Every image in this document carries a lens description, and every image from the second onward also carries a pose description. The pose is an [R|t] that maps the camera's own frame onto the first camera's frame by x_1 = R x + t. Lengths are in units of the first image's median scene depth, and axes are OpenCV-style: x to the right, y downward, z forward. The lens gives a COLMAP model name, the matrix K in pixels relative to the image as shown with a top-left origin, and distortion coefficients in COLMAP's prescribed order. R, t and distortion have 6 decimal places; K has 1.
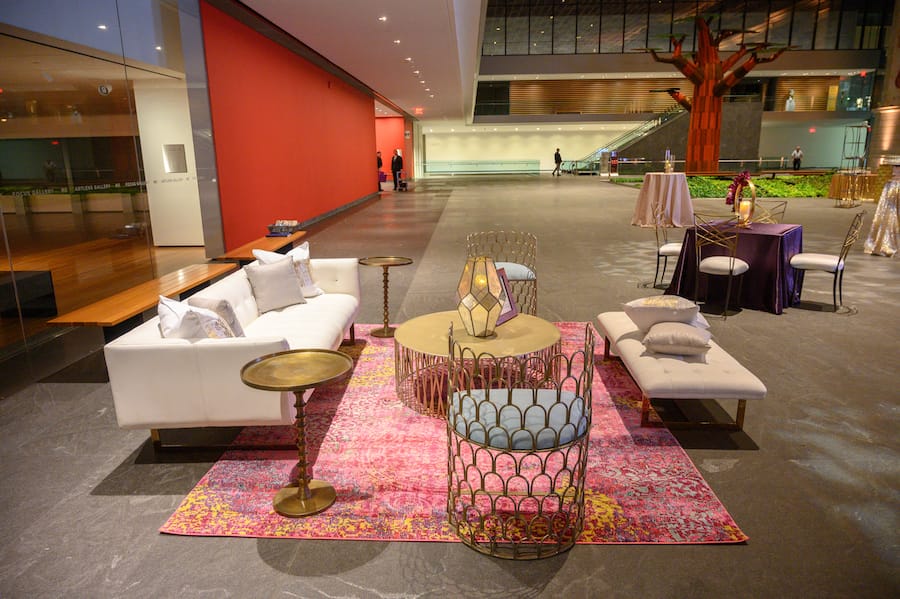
lens RADIAL K [[590.7, 0, 450.0], [0, 590.7, 299.5], [0, 0, 1]] dist [-0.022738, -0.000121]
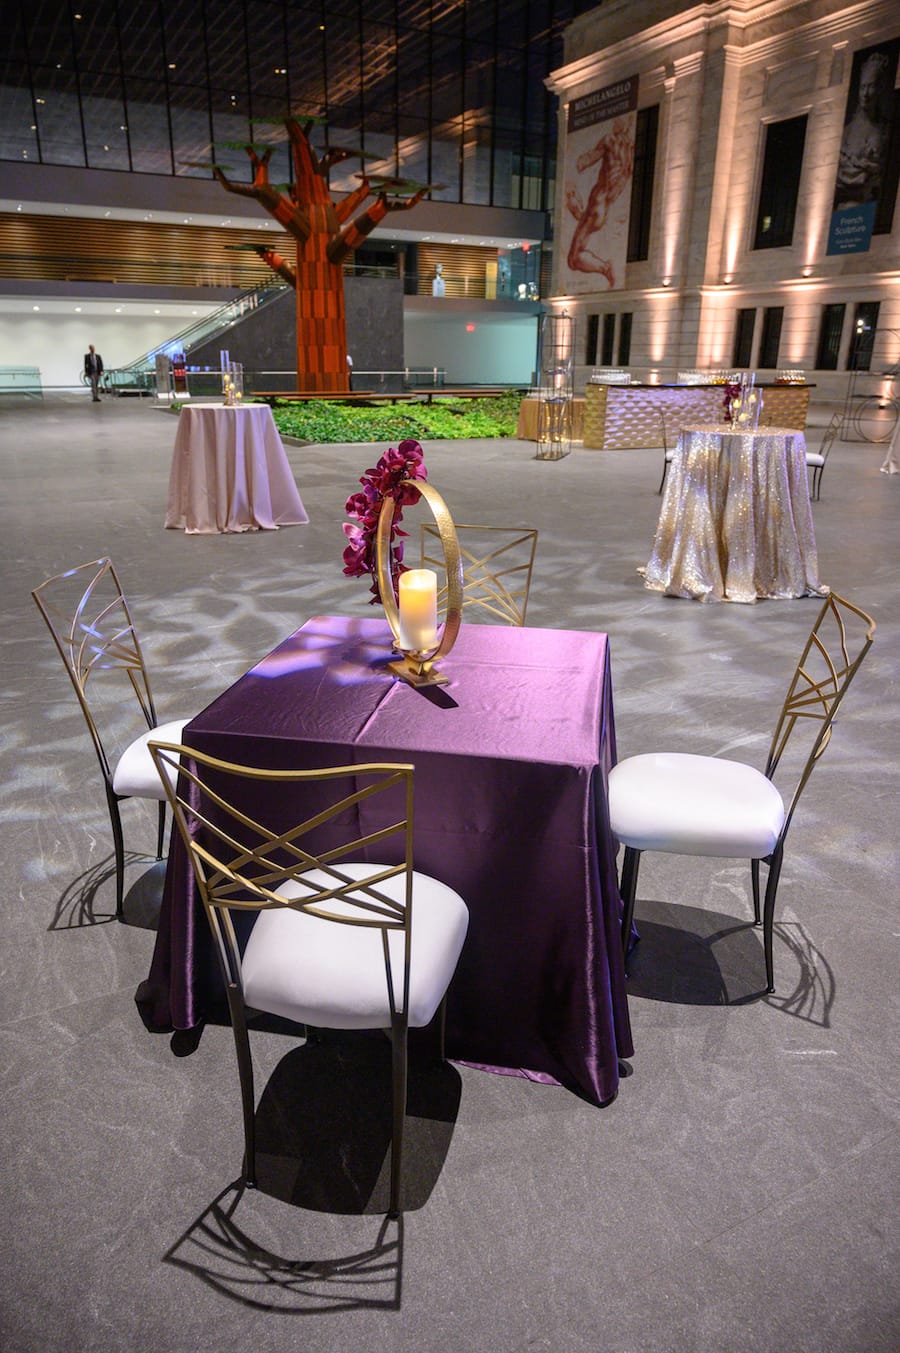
lens RADIAL K [[888.0, 0, 451.7], [0, 888.0, 702.0], [0, 0, 1]] dist [-0.022738, -0.000121]
pose [[0.865094, -0.158950, 0.475759, 0.044649], [0.096603, 0.983504, 0.152928, -0.022336], [-0.492219, -0.086338, 0.866179, 0.090037]]
